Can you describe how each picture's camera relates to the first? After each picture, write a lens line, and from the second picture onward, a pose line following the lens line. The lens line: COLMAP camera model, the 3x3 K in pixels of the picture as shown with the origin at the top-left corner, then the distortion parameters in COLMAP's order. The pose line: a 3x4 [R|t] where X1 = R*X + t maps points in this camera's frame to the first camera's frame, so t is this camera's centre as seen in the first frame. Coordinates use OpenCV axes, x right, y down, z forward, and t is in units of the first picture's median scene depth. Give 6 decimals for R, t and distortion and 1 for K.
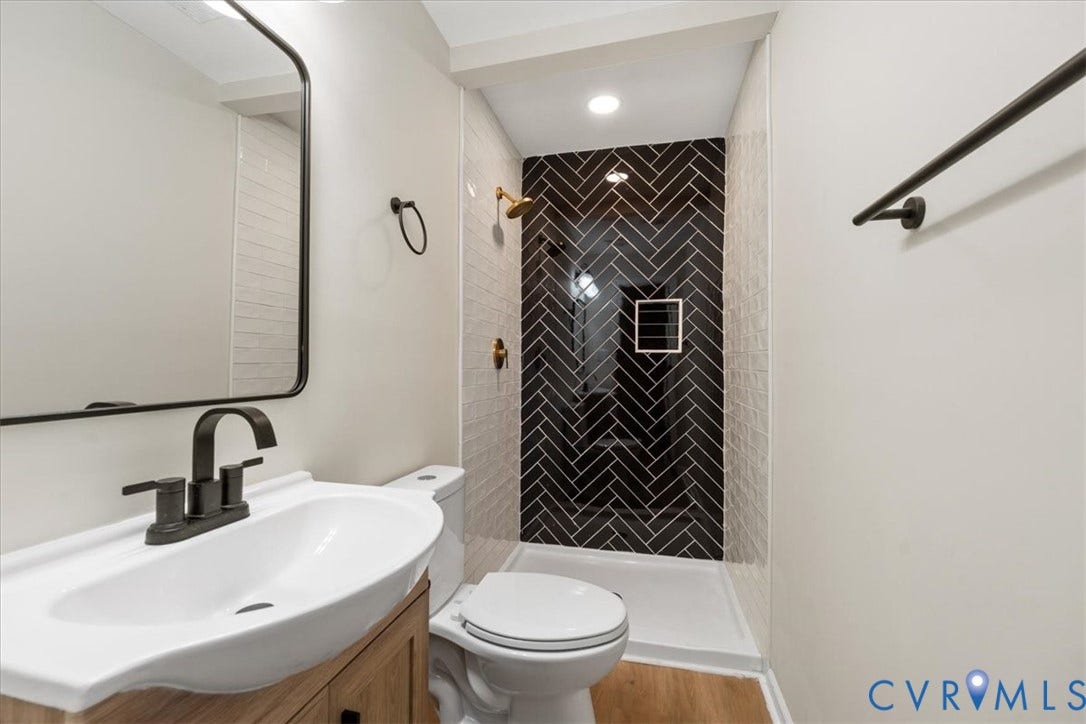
lens RADIAL K [[432.6, 0, 543.0], [0, 432.6, 362.0], [0, 0, 1]] dist [0.001040, 0.000201]
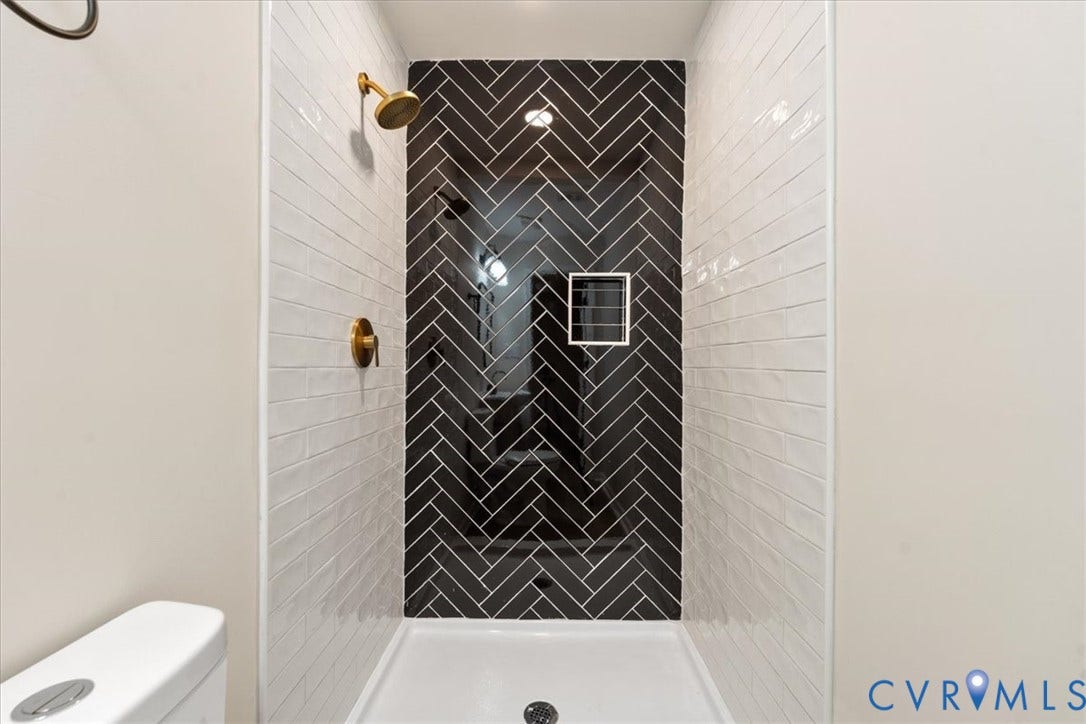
lens RADIAL K [[432.6, 0, 543.0], [0, 432.6, 362.0], [0, 0, 1]] dist [0.001040, 0.000201]
pose [[0.974845, 0.001418, 0.222879, 0.009839], [-0.002221, 0.999992, 0.003351, 0.004738], [-0.222872, -0.003762, 0.974840, 0.300504]]
